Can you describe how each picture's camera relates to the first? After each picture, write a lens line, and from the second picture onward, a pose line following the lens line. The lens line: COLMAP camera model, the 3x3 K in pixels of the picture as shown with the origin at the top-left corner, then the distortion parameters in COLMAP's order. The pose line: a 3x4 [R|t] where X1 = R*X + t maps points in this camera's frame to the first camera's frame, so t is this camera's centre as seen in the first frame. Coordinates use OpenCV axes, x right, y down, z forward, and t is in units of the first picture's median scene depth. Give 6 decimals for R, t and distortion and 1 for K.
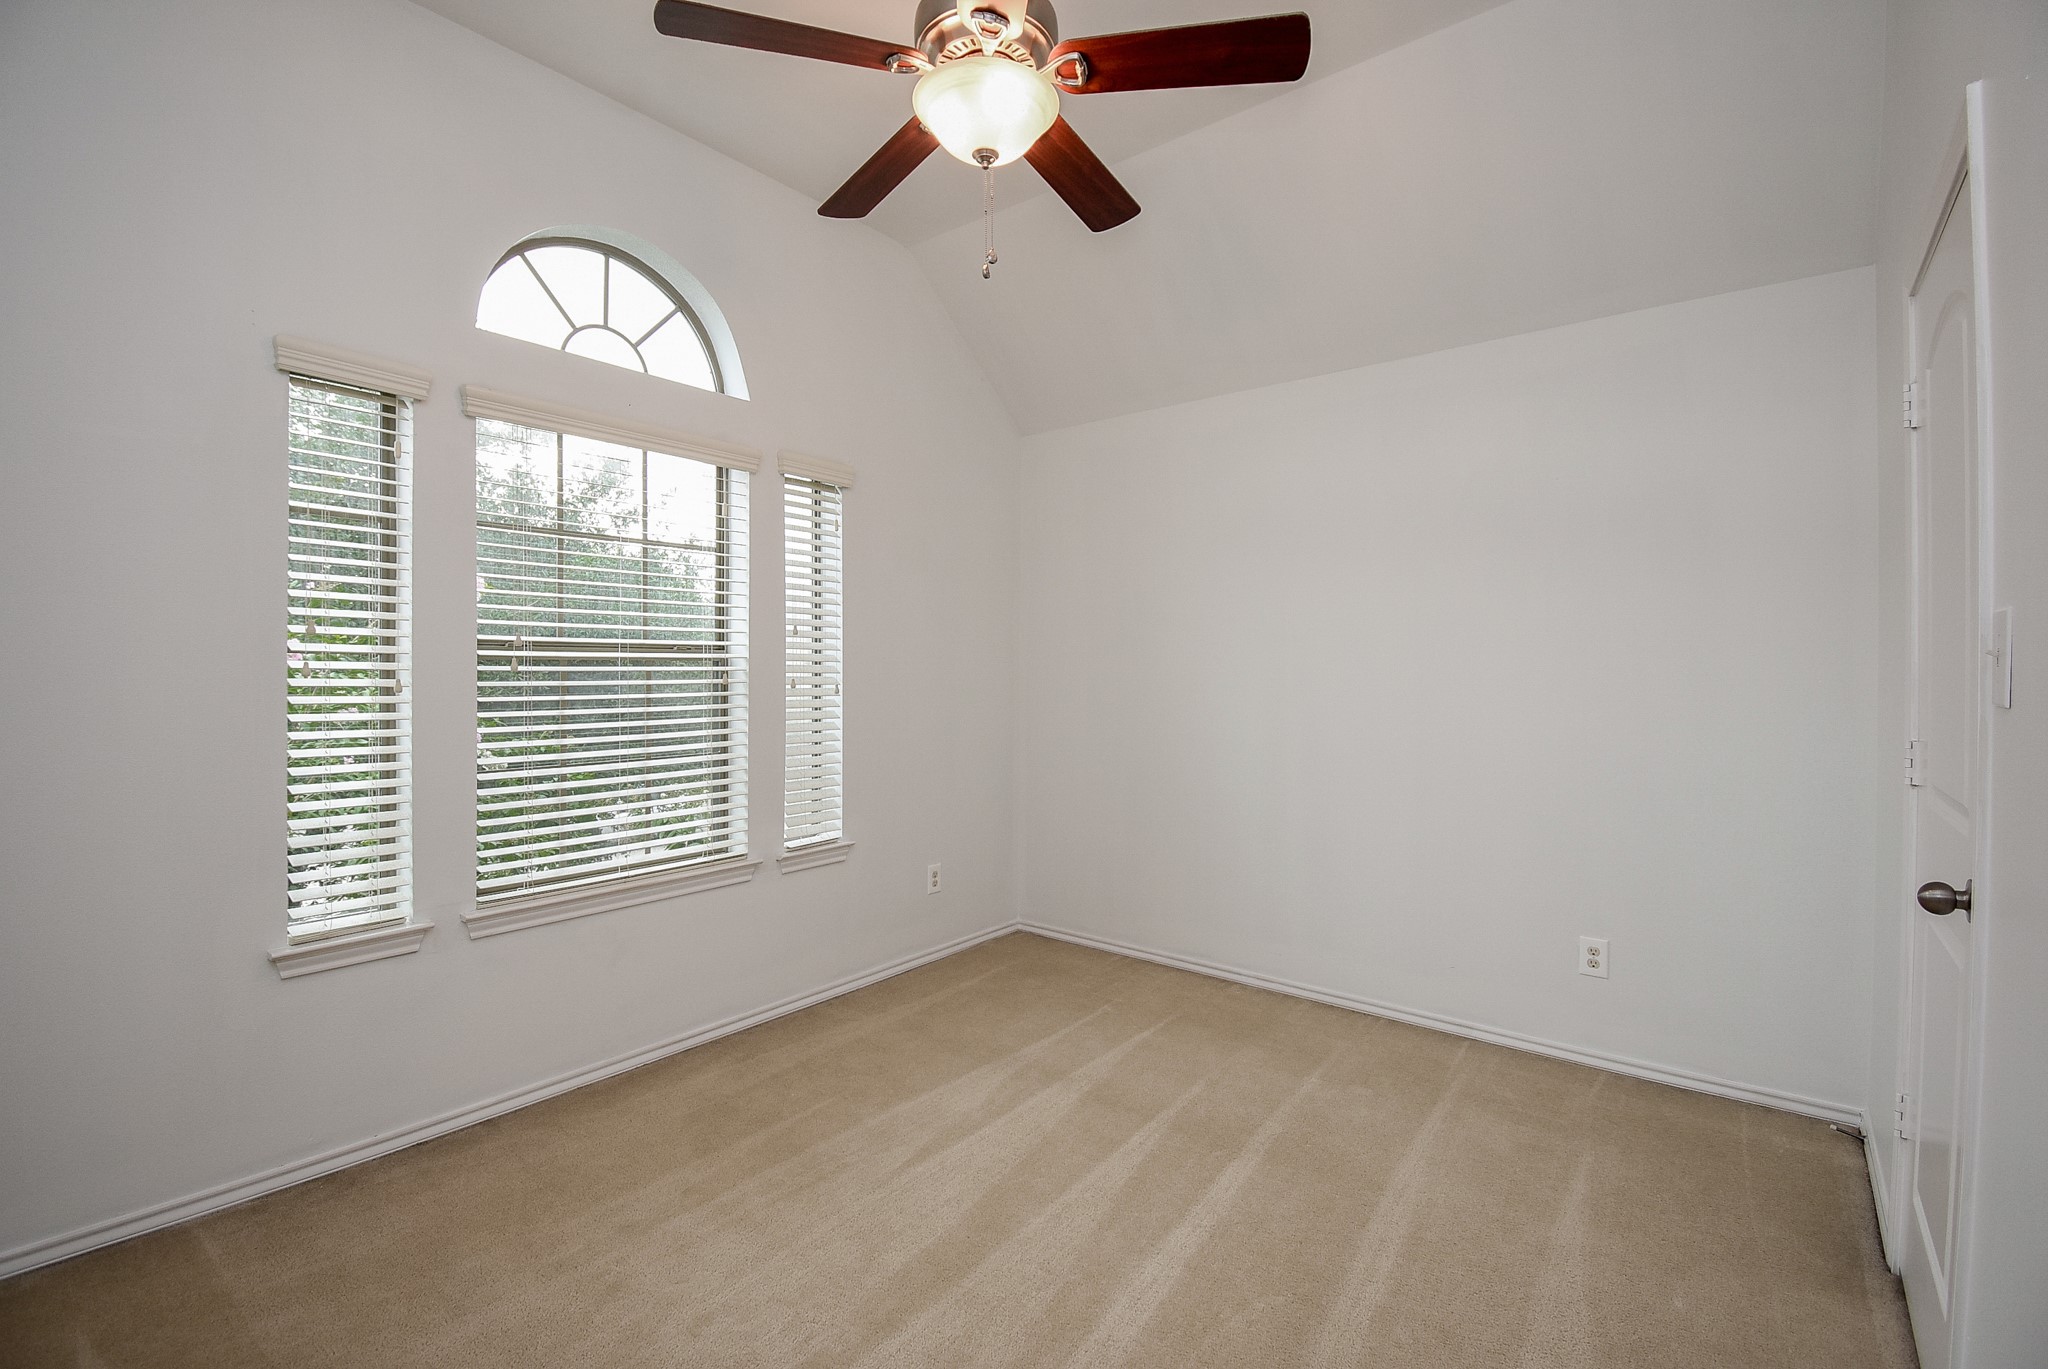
lens RADIAL K [[910.6, 0, 1042.3], [0, 910.6, 676.7], [0, 0, 1]] dist [0.000329, -0.022306]
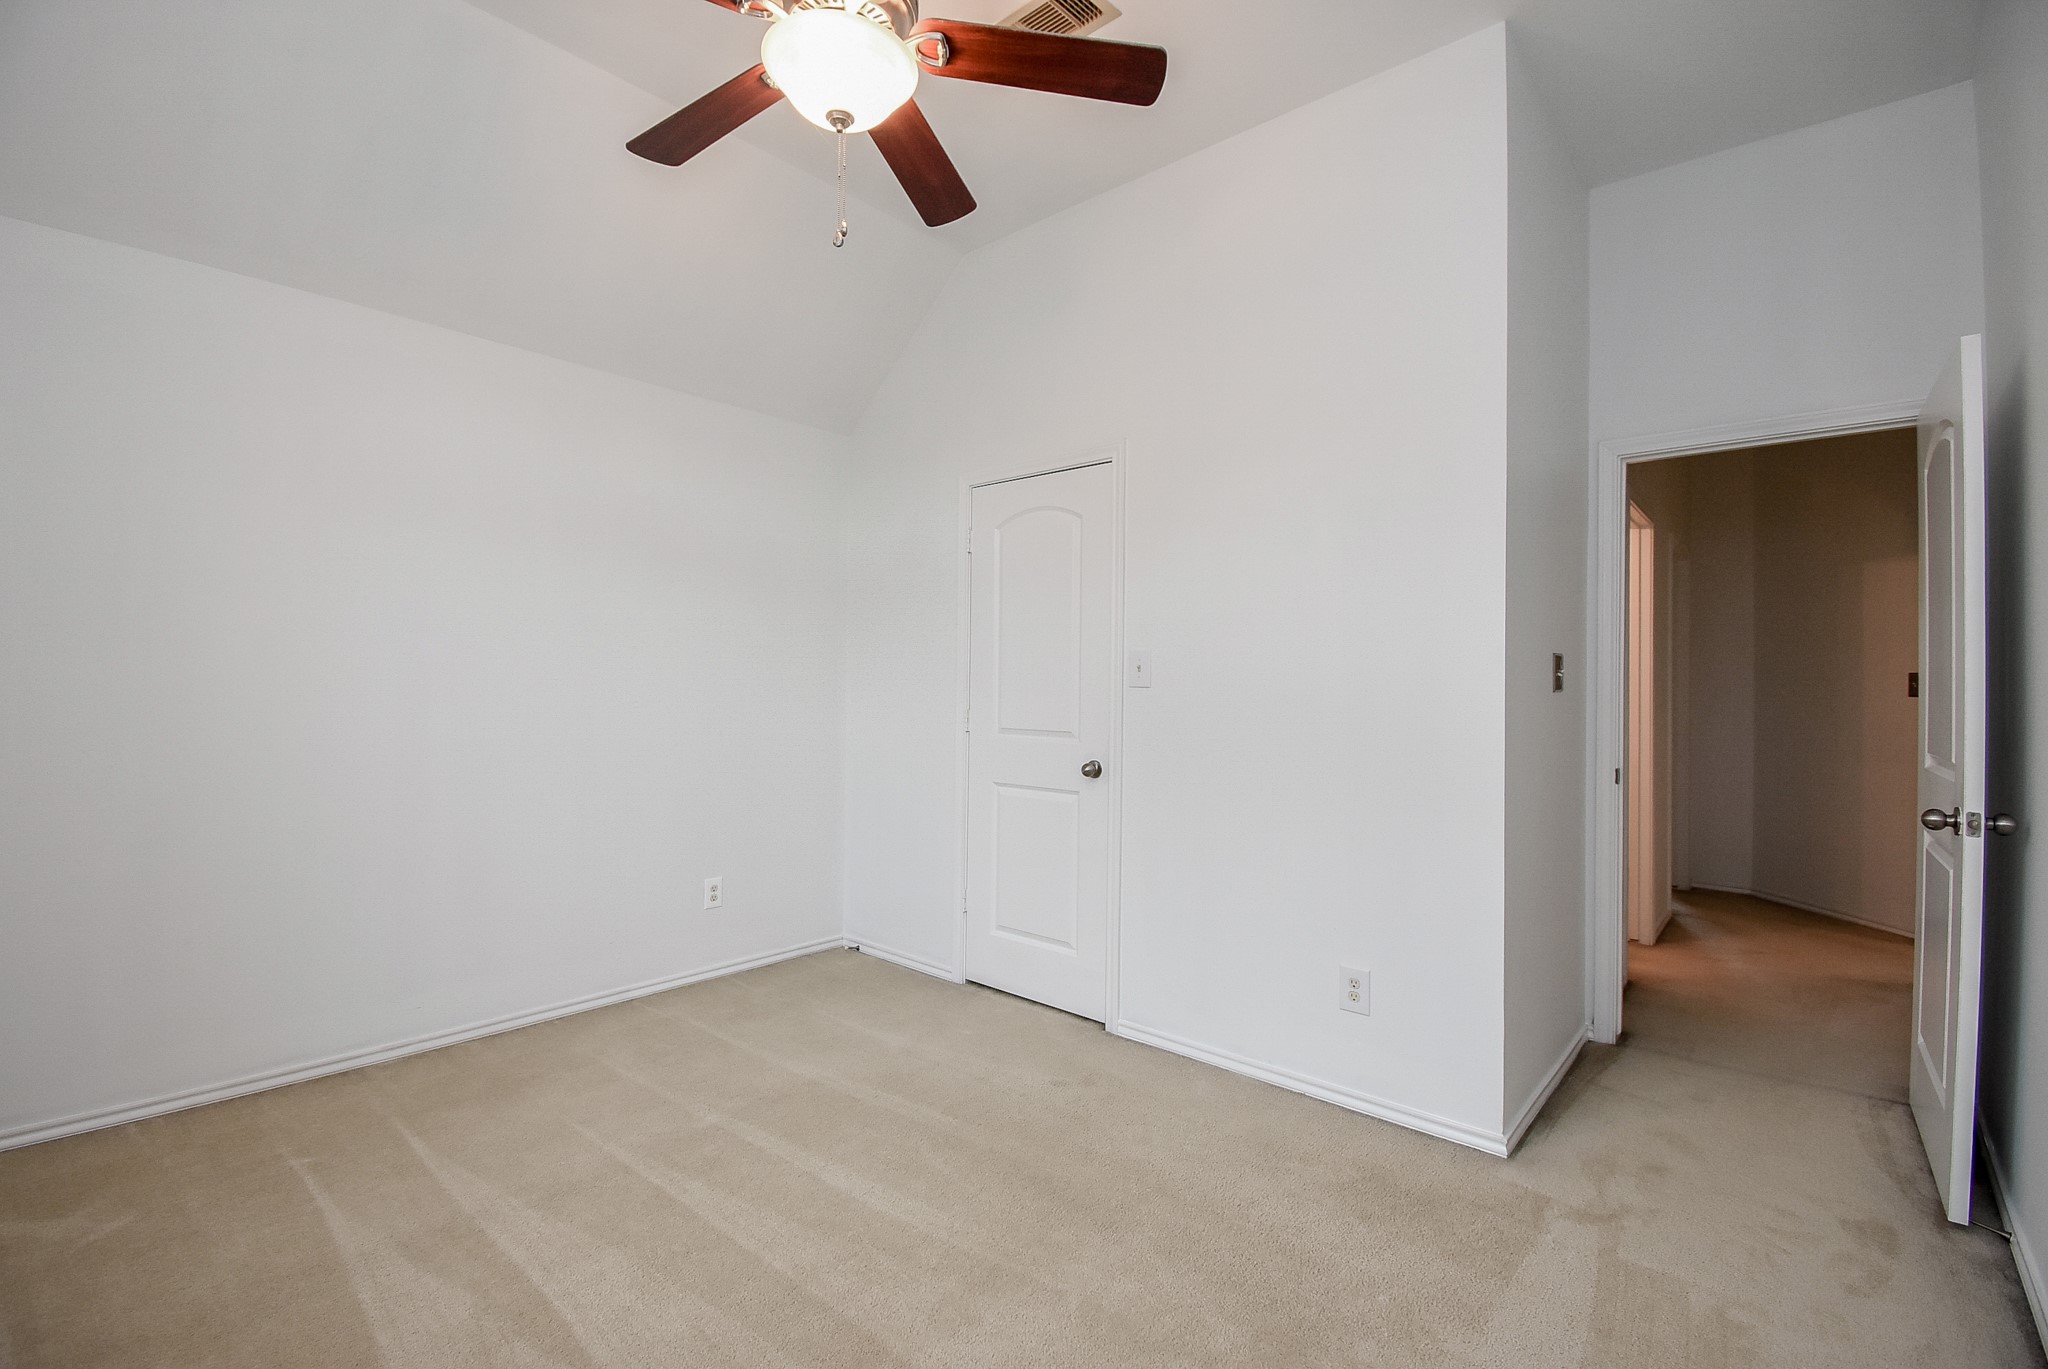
lens RADIAL K [[910.6, 0, 1042.3], [0, 910.6, 676.7], [0, 0, 1]] dist [0.000329, -0.022306]
pose [[0.052494, -0.009010, 0.998581, -0.664403], [-0.001442, 0.999958, 0.009098, -0.010628], [-0.998620, -0.001918, 0.052479, 0.473521]]
